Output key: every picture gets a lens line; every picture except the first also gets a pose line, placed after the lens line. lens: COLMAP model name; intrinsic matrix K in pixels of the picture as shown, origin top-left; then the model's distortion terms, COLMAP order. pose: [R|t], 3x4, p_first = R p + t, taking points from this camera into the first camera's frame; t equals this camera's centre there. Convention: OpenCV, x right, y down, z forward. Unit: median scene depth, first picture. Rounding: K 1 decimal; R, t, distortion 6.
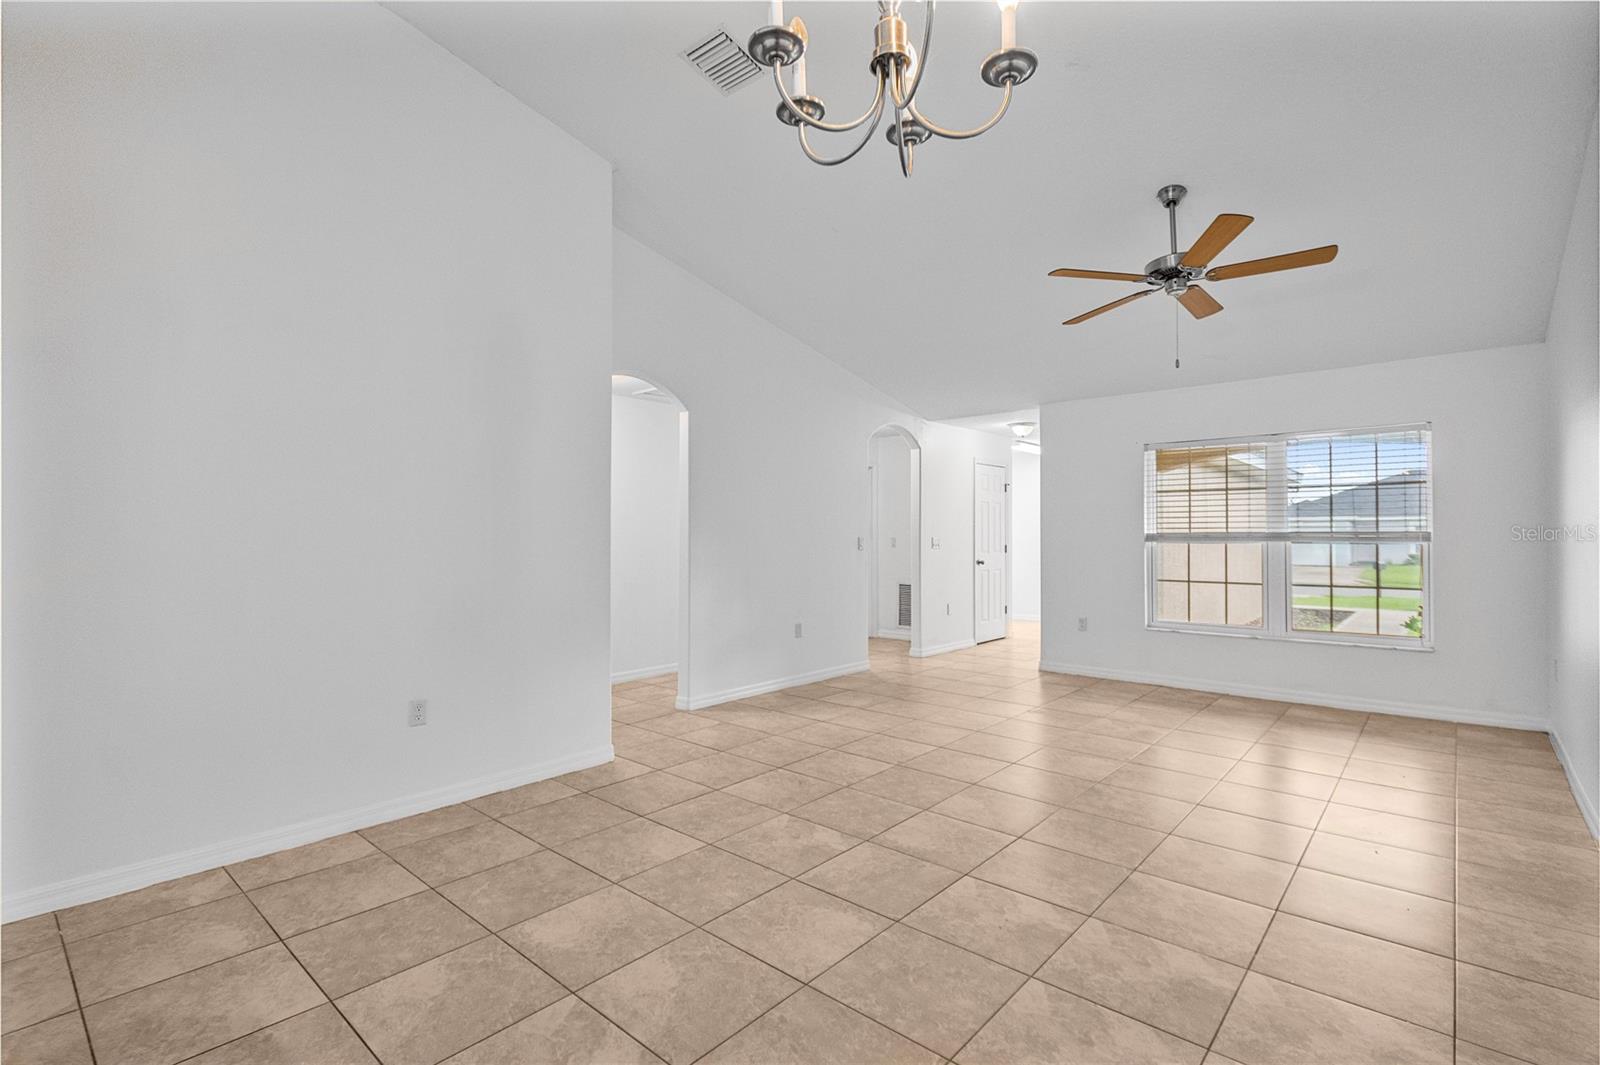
lens RADIAL K [[751.3, 0, 787.6], [0, 751.3, 529.6], [0, 0, 1]] dist [0.010764, -0.000516]
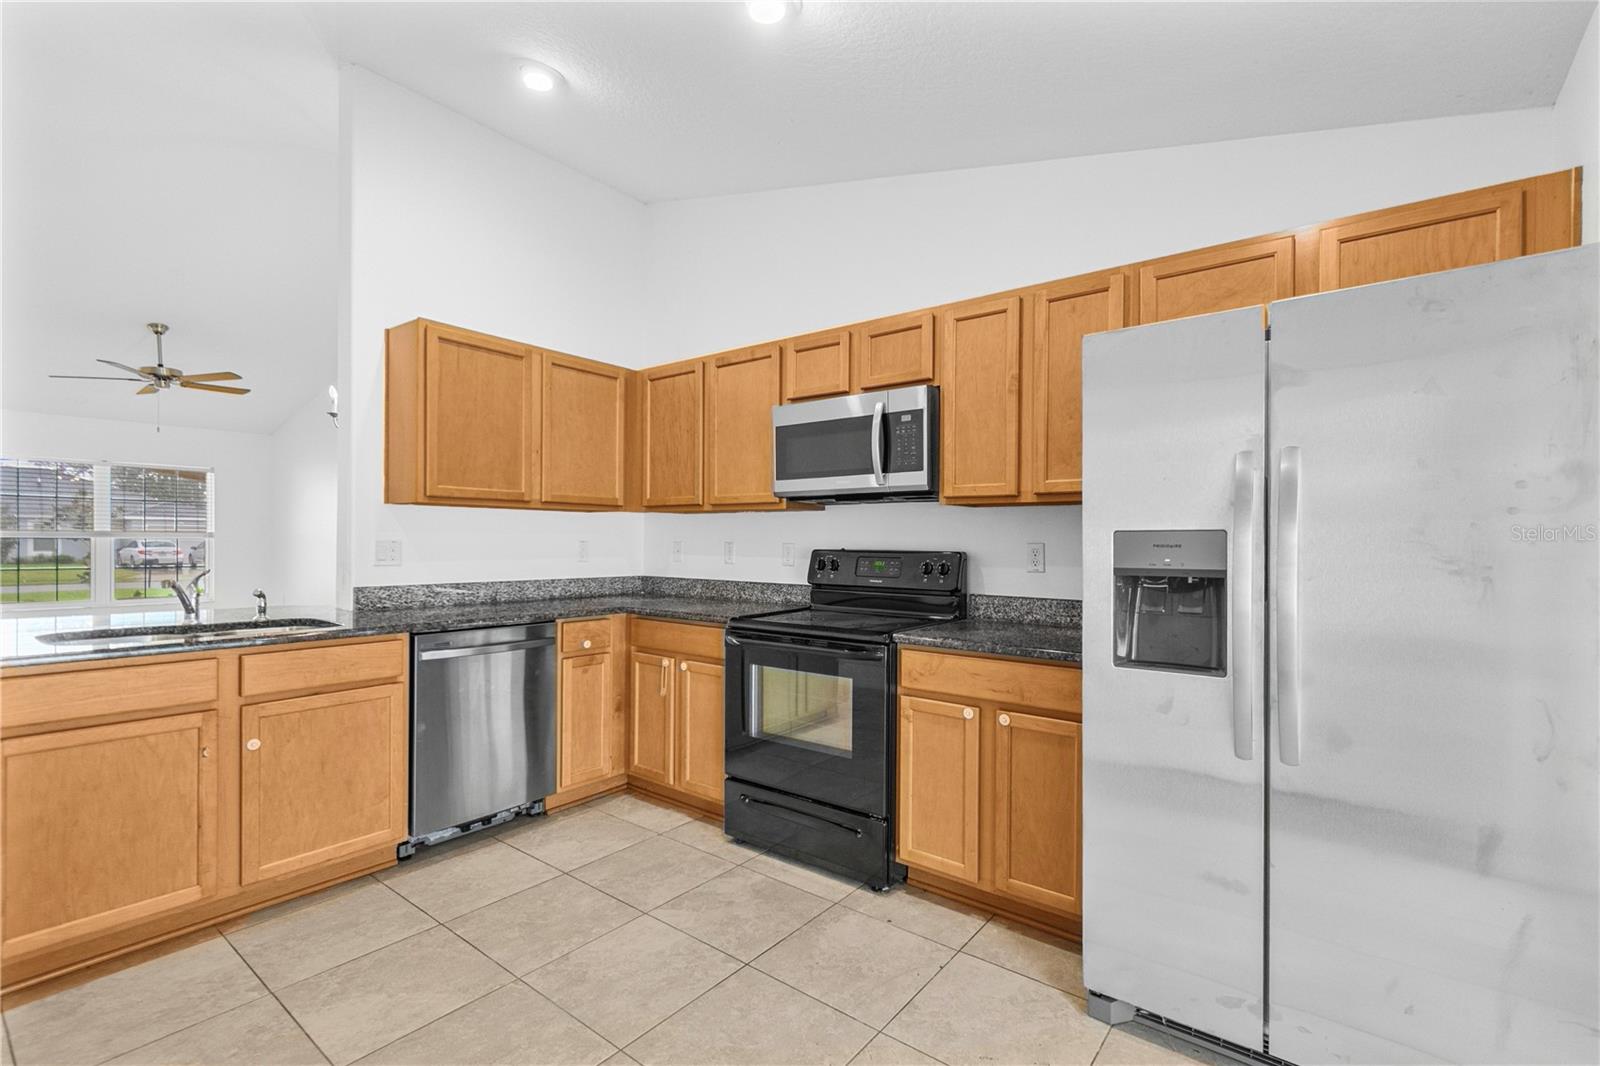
lens RADIAL K [[713.1, 0, 808.2], [0, 713.1, 541.2], [0, 0, 1]] dist [-0.001410, 0.000492]
pose [[-0.067130, -0.001652, 0.997743, -0.689940], [-0.015904, 0.999873, 0.000586, 0.001277], [-0.997617, -0.015829, -0.067148, -0.197297]]
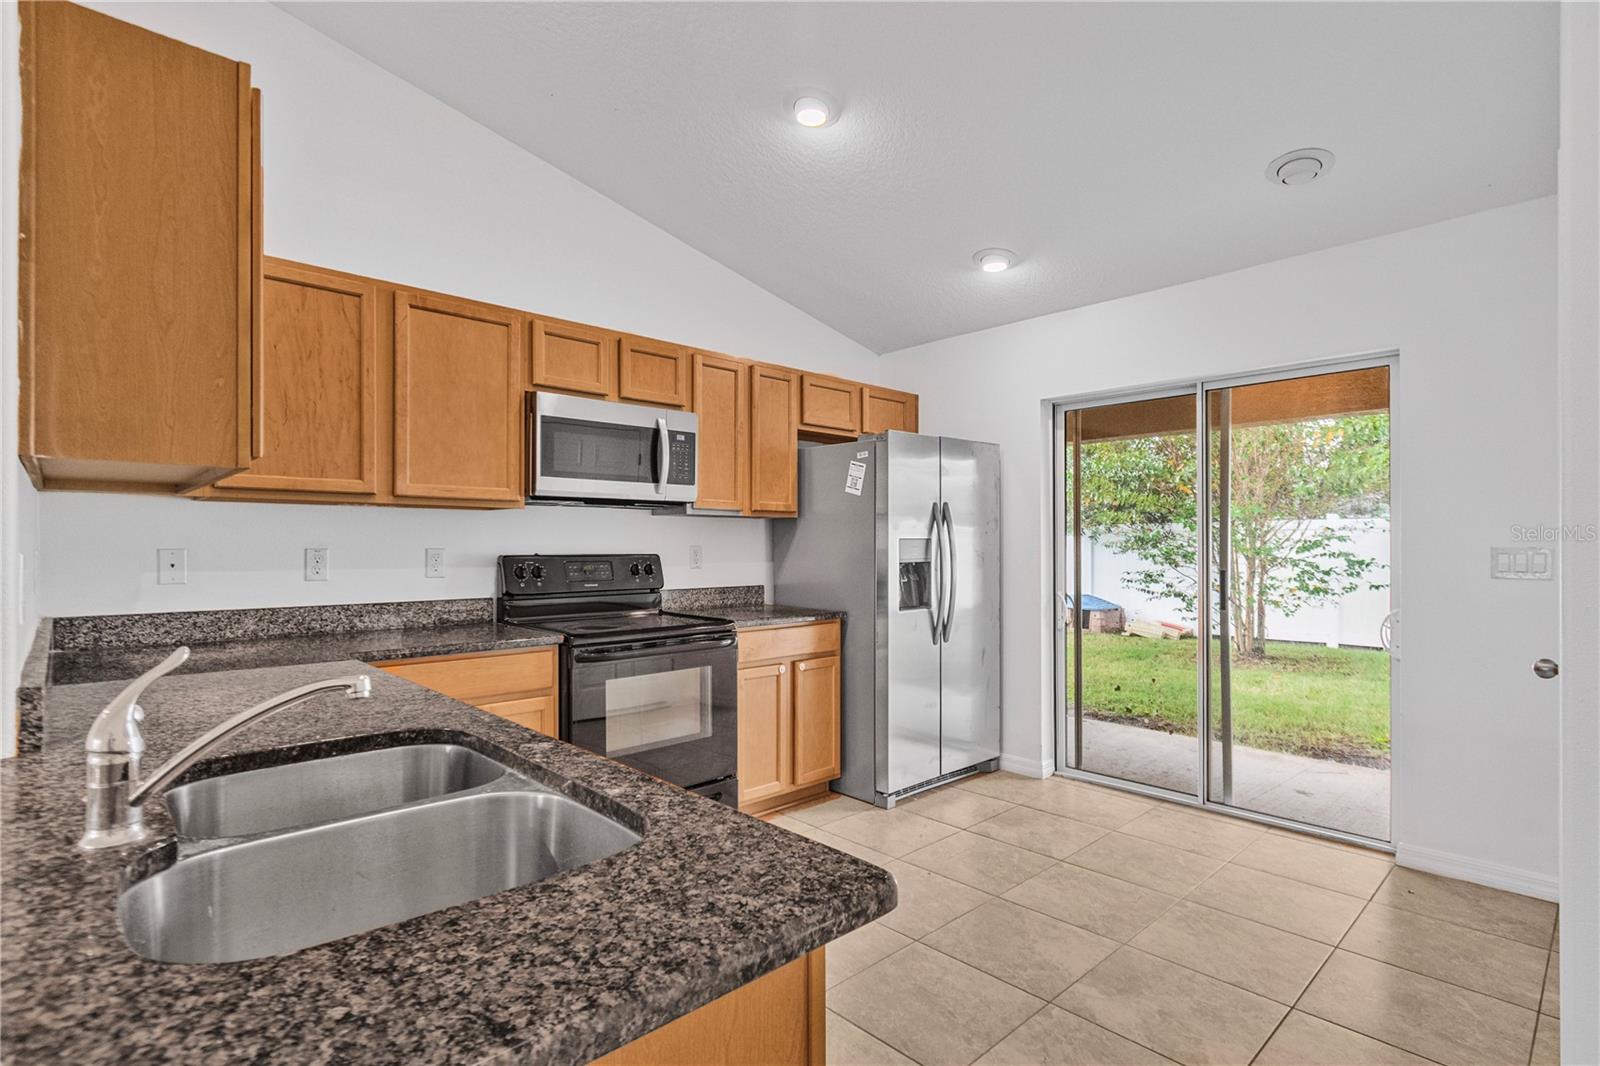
lens RADIAL K [[751.3, 0, 801.8], [0, 751.3, 541.2], [0, 0, 1]] dist [0.010764, -0.000516]
pose [[-0.995718, -0.005797, 0.092257, -0.386130], [-0.006633, 0.999940, -0.008760, 0.001464], [-0.092200, -0.009334, -0.995697, 0.239800]]
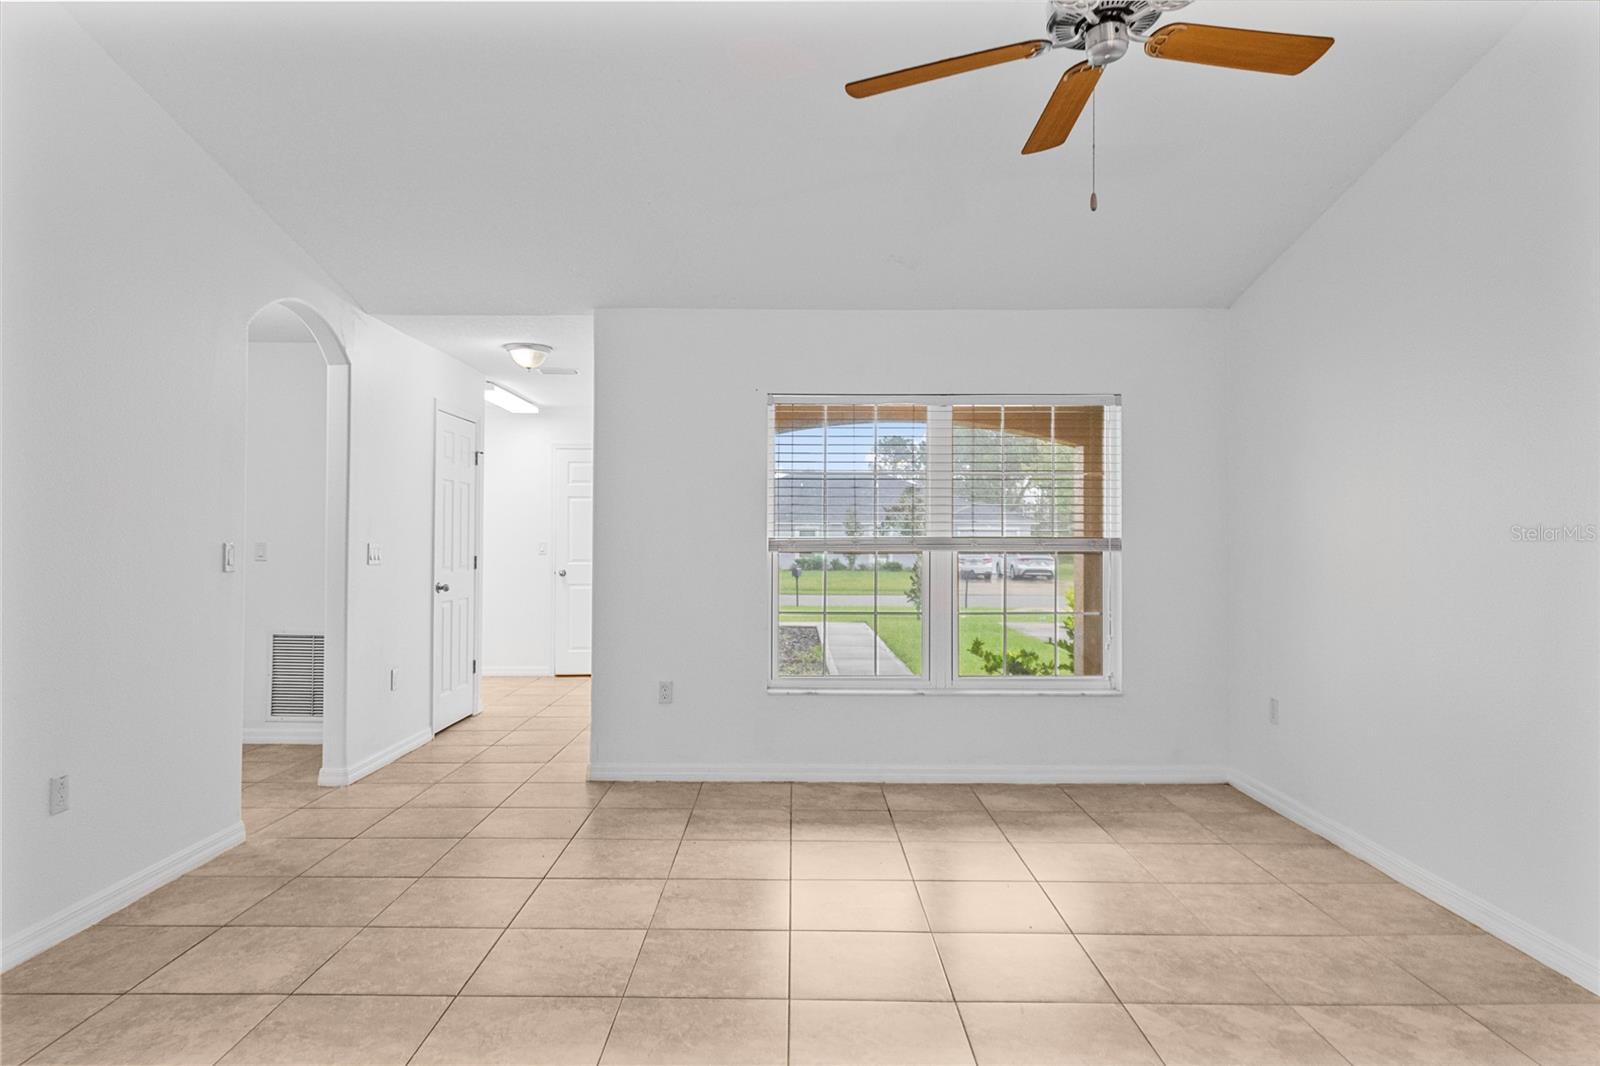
lens RADIAL K [[959.3, 0, 801.6], [0, 959.3, 527.8], [0, 0, 1]] dist [-0.005265, 0.004357]
pose [[0.742242, 0.011292, 0.670037, -0.030635], [-0.009490, 0.999935, -0.006338, 0.001490], [-0.670065, -0.001654, 0.742301, 0.395667]]
